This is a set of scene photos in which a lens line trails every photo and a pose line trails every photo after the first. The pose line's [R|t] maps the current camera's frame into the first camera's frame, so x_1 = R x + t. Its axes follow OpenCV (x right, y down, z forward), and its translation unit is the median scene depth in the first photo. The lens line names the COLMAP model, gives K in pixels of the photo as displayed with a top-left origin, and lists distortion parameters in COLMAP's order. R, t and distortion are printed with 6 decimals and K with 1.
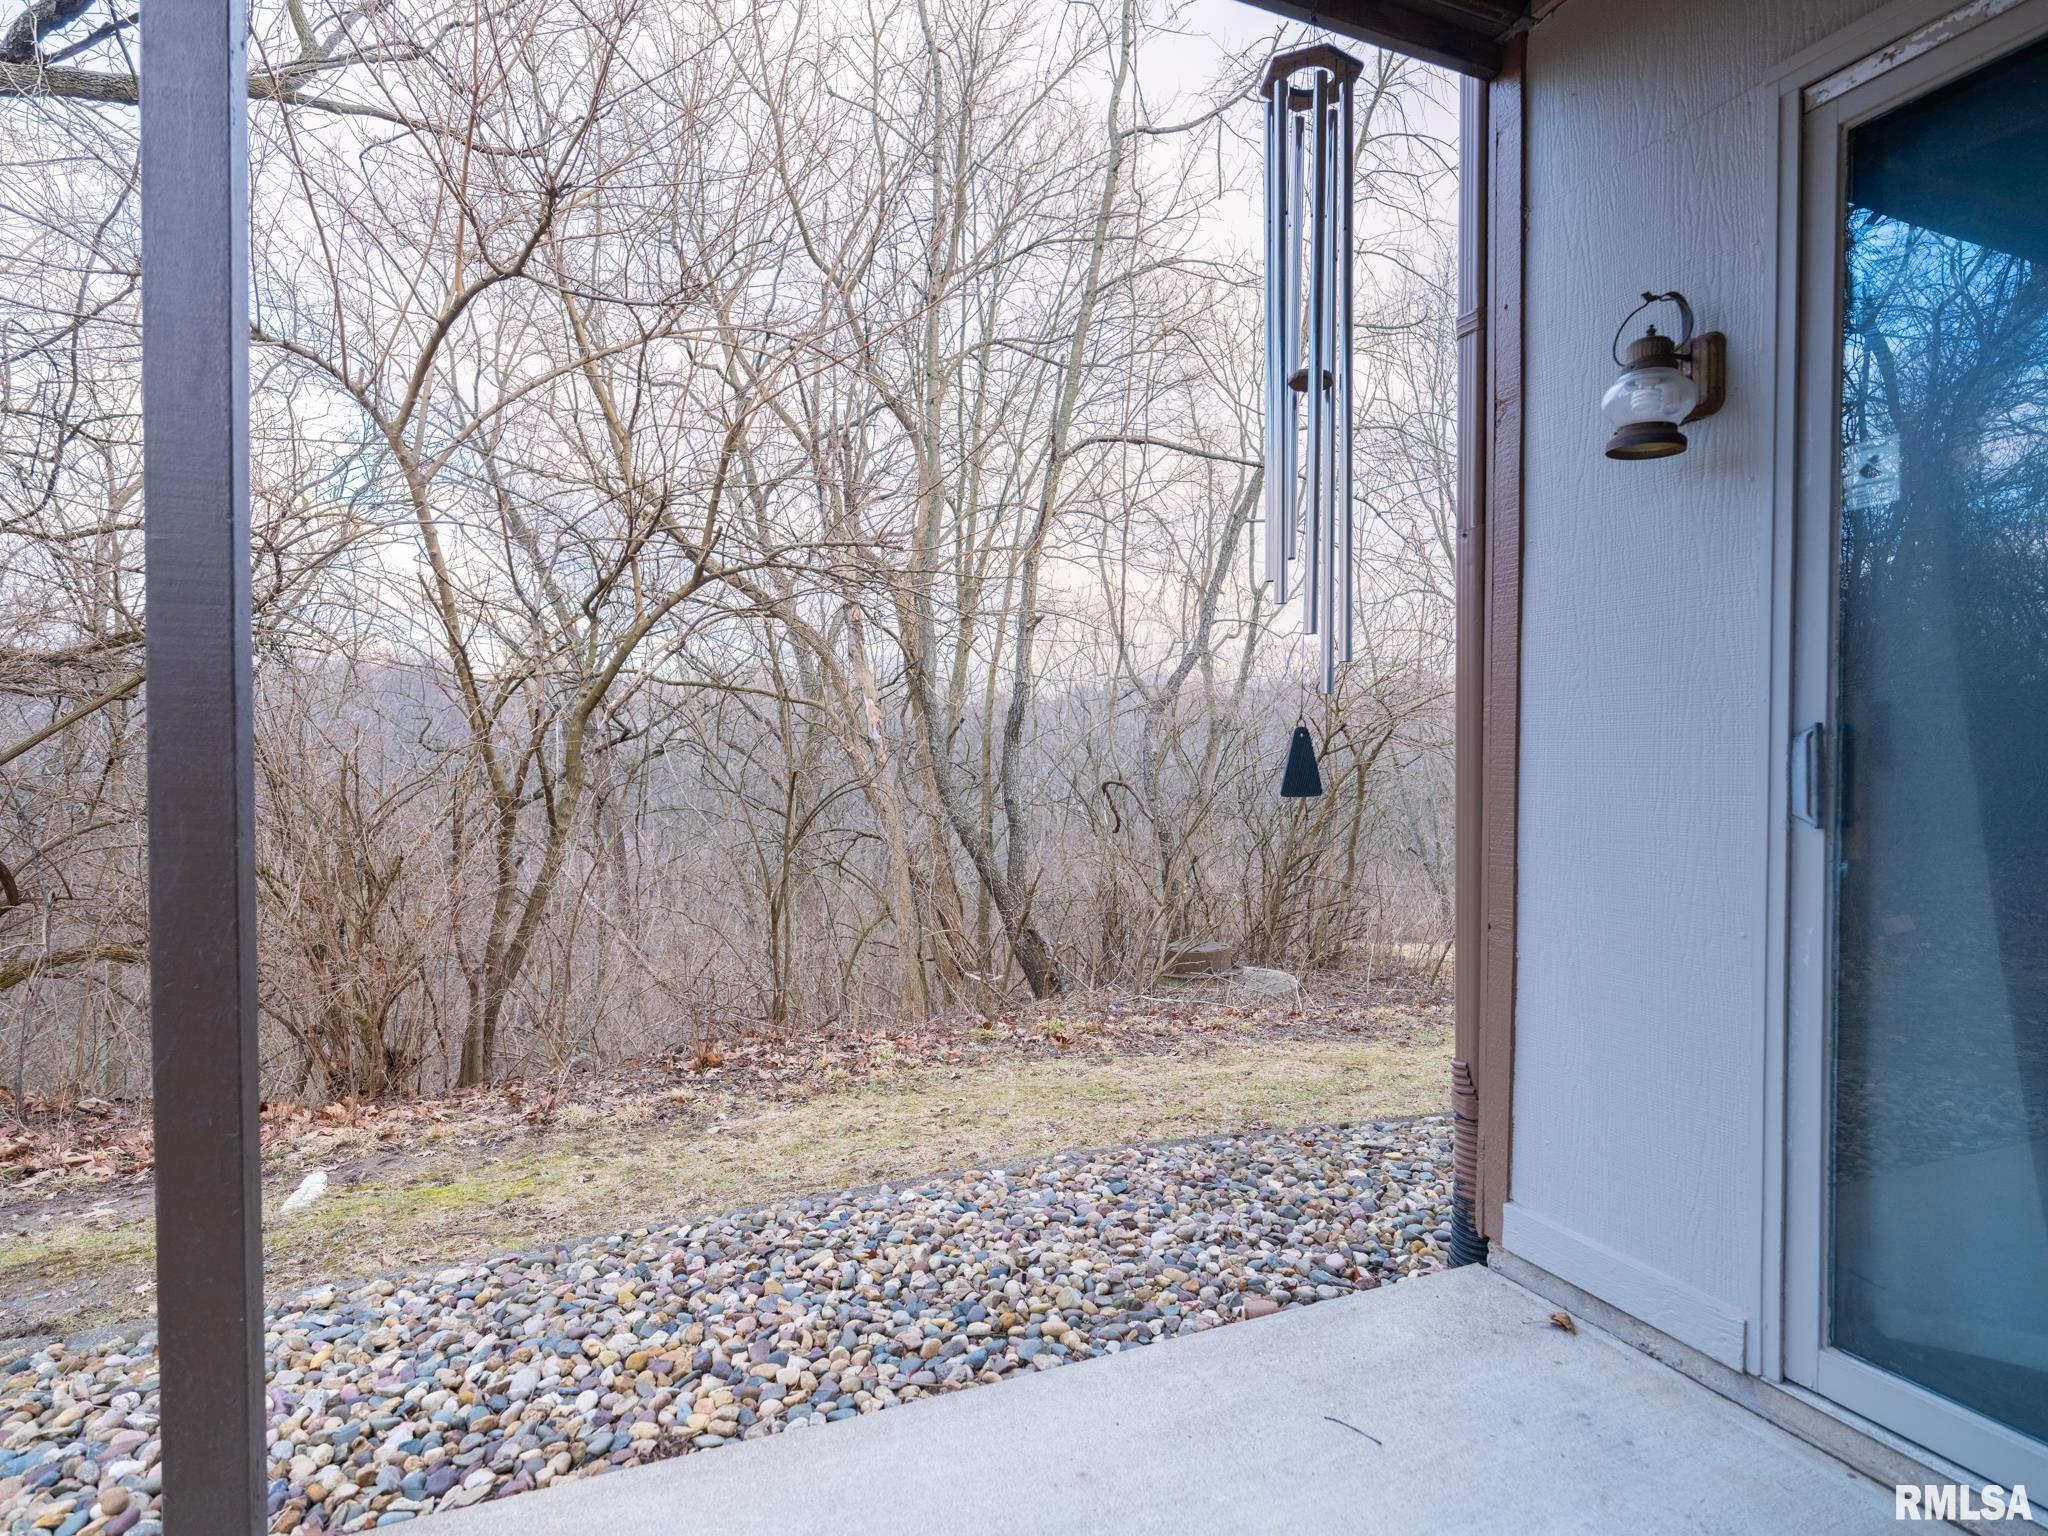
lens RADIAL K [[1126.1, 0, 1055.5], [0, 1126.1, 759.0], [0, 0, 1]] dist [0.008119, -0.006888]
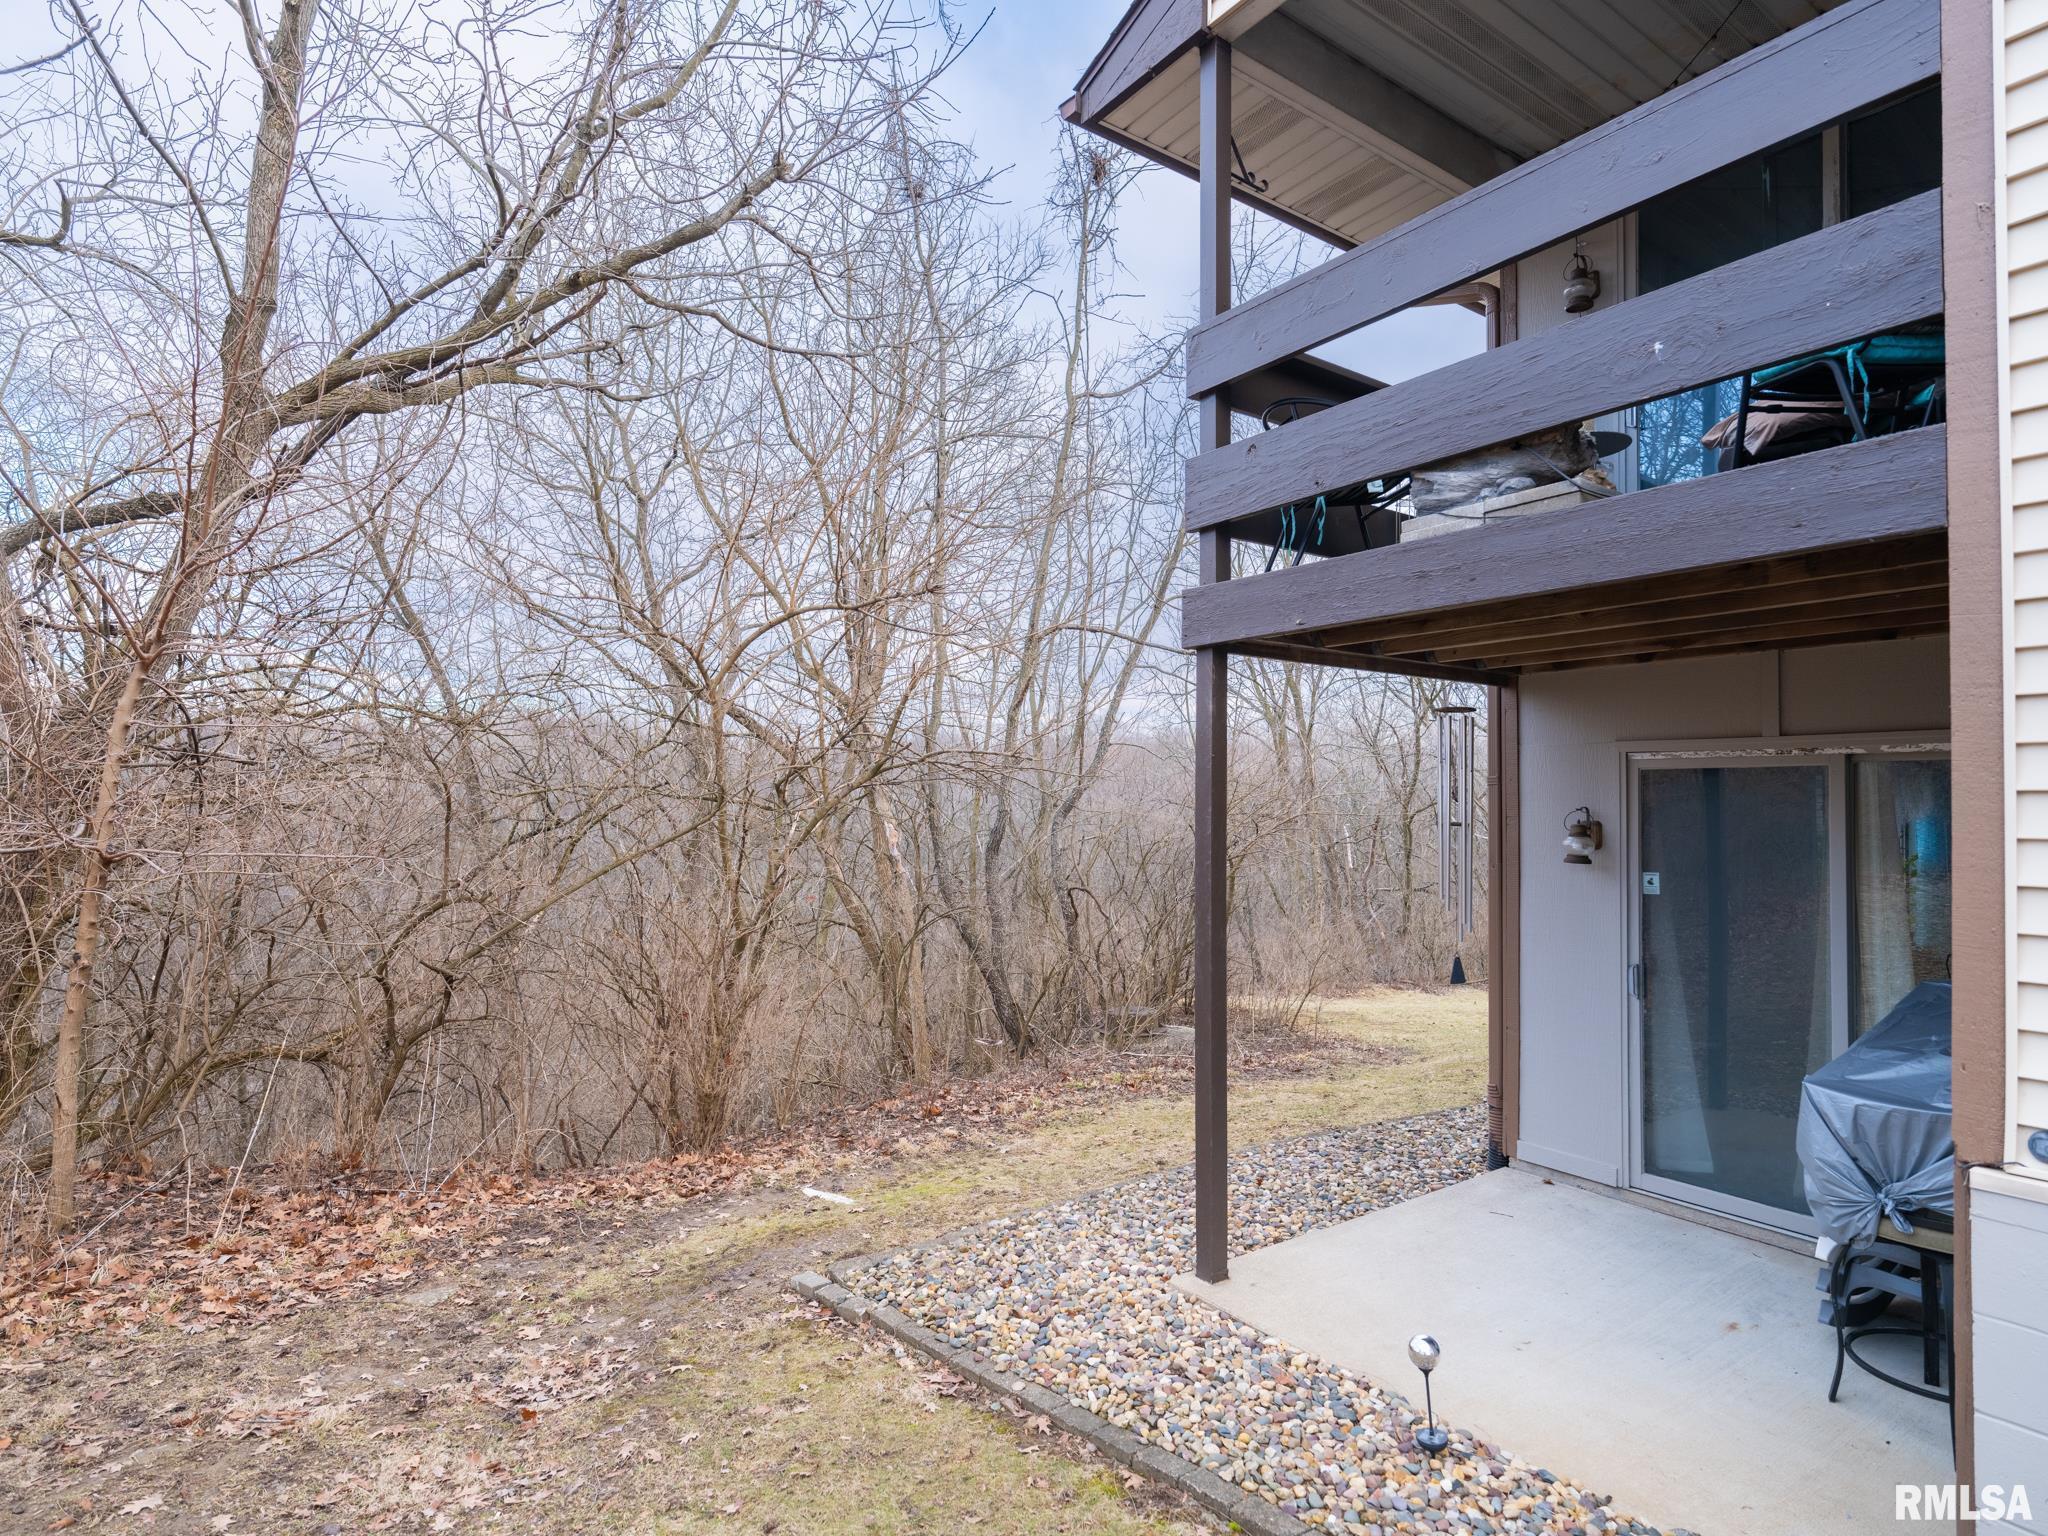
lens RADIAL K [[1126.1, 0, 1040.3], [0, 1126.1, 754.2], [0, 0, 1]] dist [0.008119, -0.006888]
pose [[0.978514, 0.010656, 0.205905, -1.092596], [-0.002093, 0.999126, -0.041759, -0.334545], [-0.206170, 0.040431, 0.977681, -1.187278]]
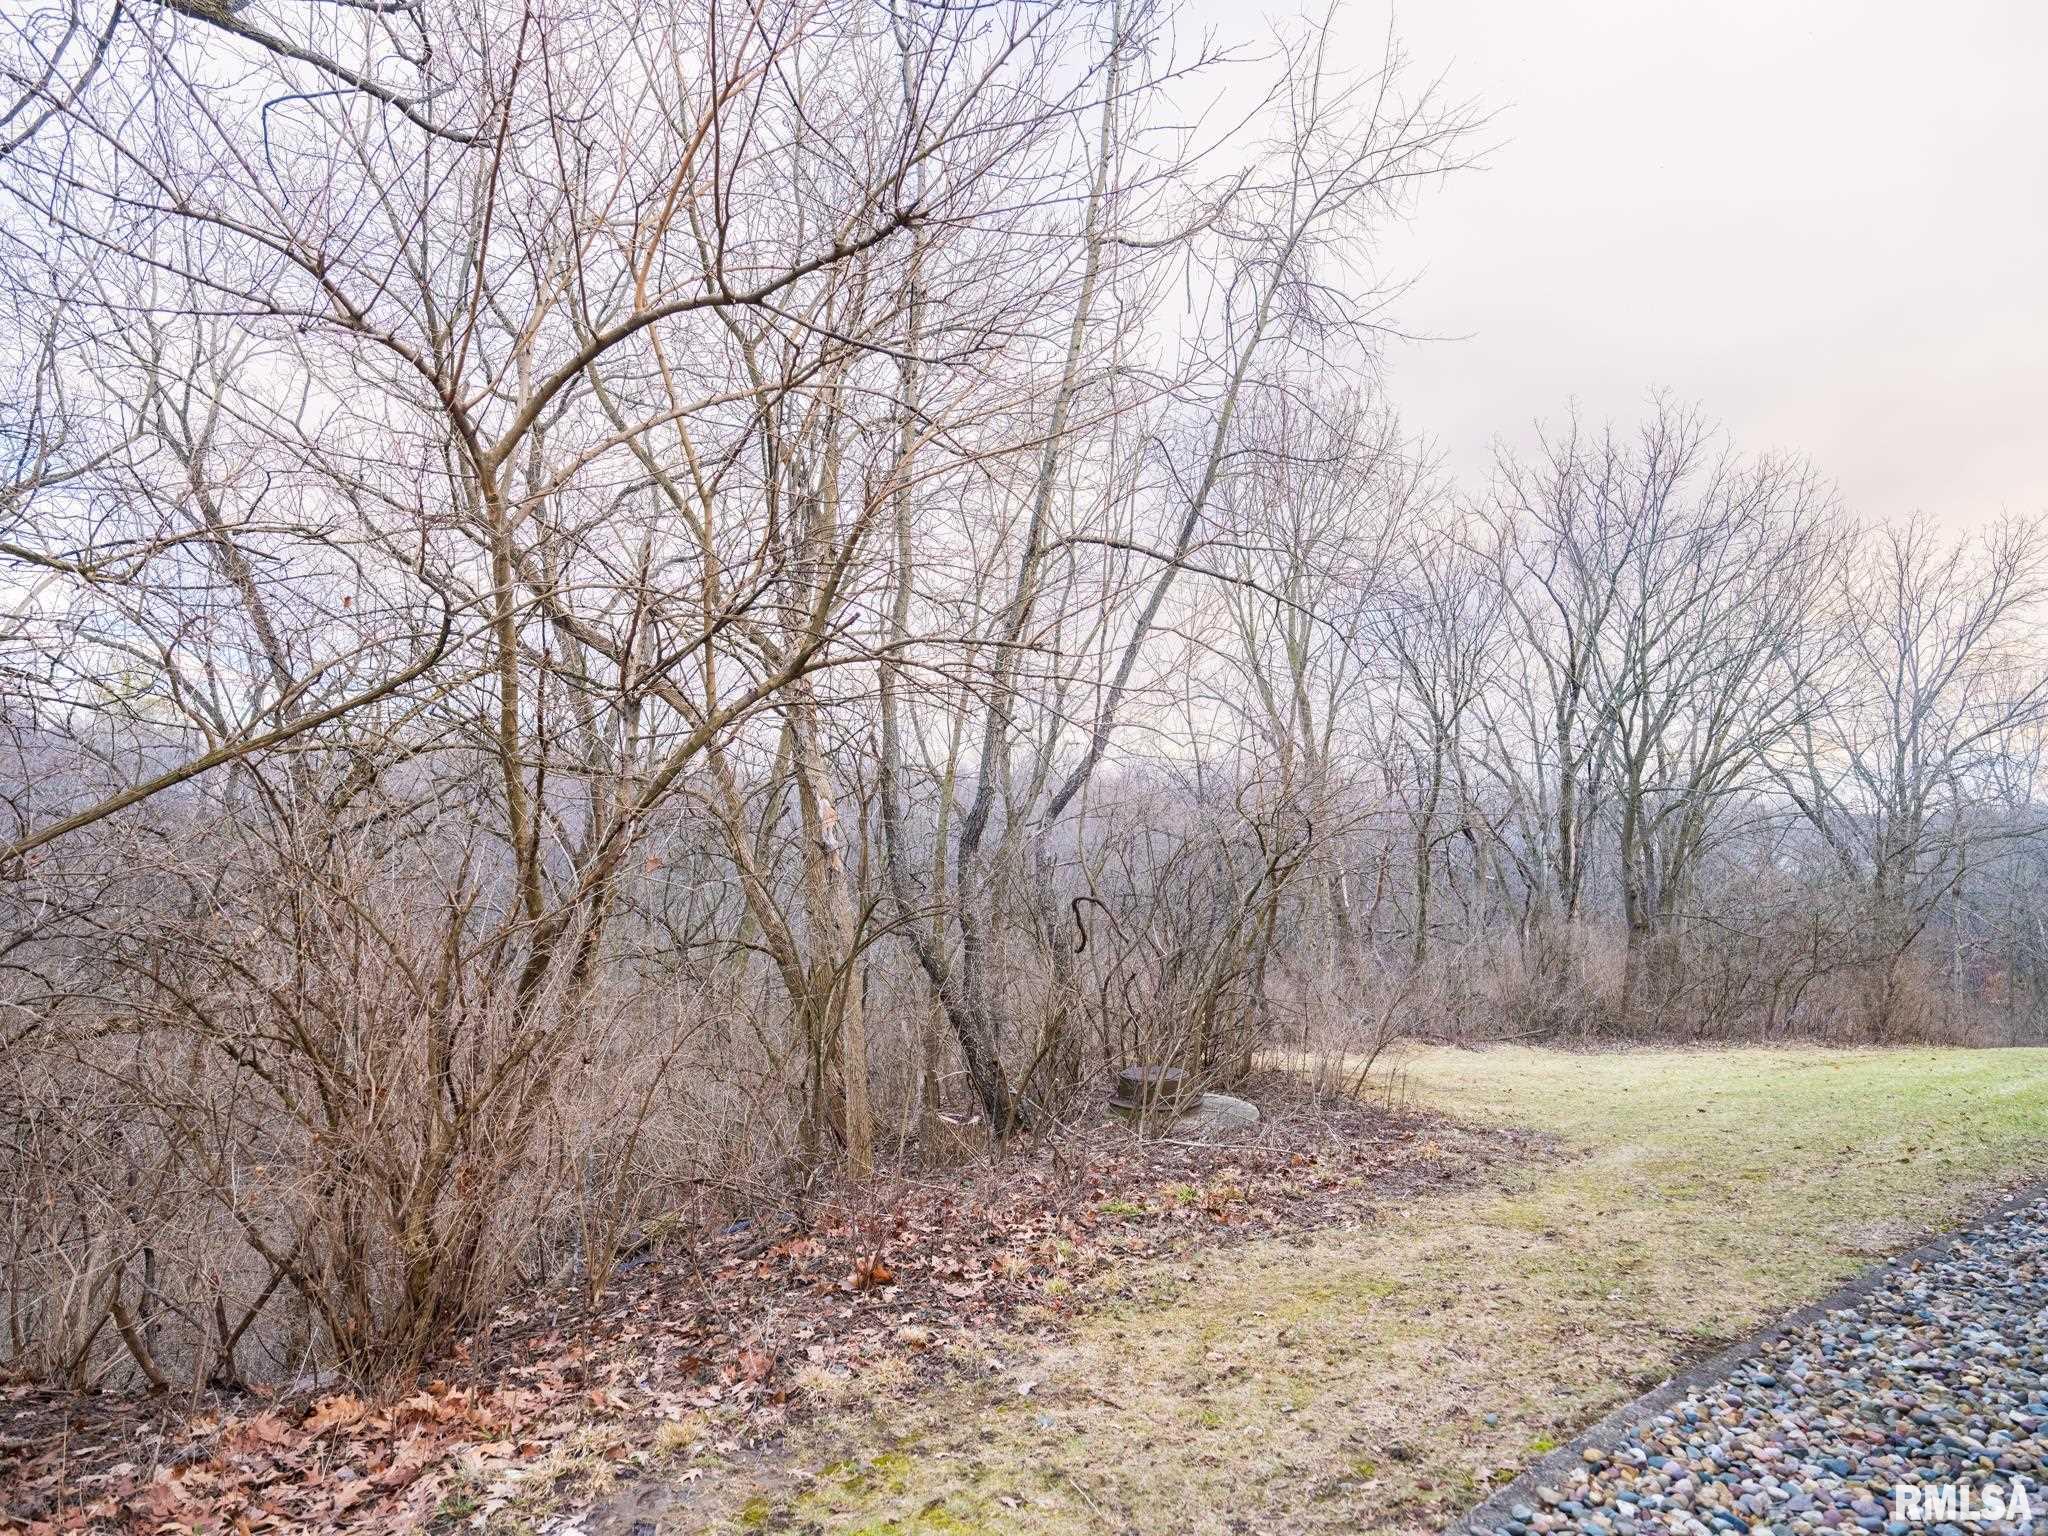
lens RADIAL K [[1126.1, 0, 1068.0], [0, 1126.1, 757.0], [0, 0, 1]] dist [0.008119, -0.006888]
pose [[0.960482, 0.050395, 0.273743, -0.940454], [-0.029786, 0.996435, -0.078928, -0.094417], [-0.276745, 0.067655, 0.958559, 0.378032]]
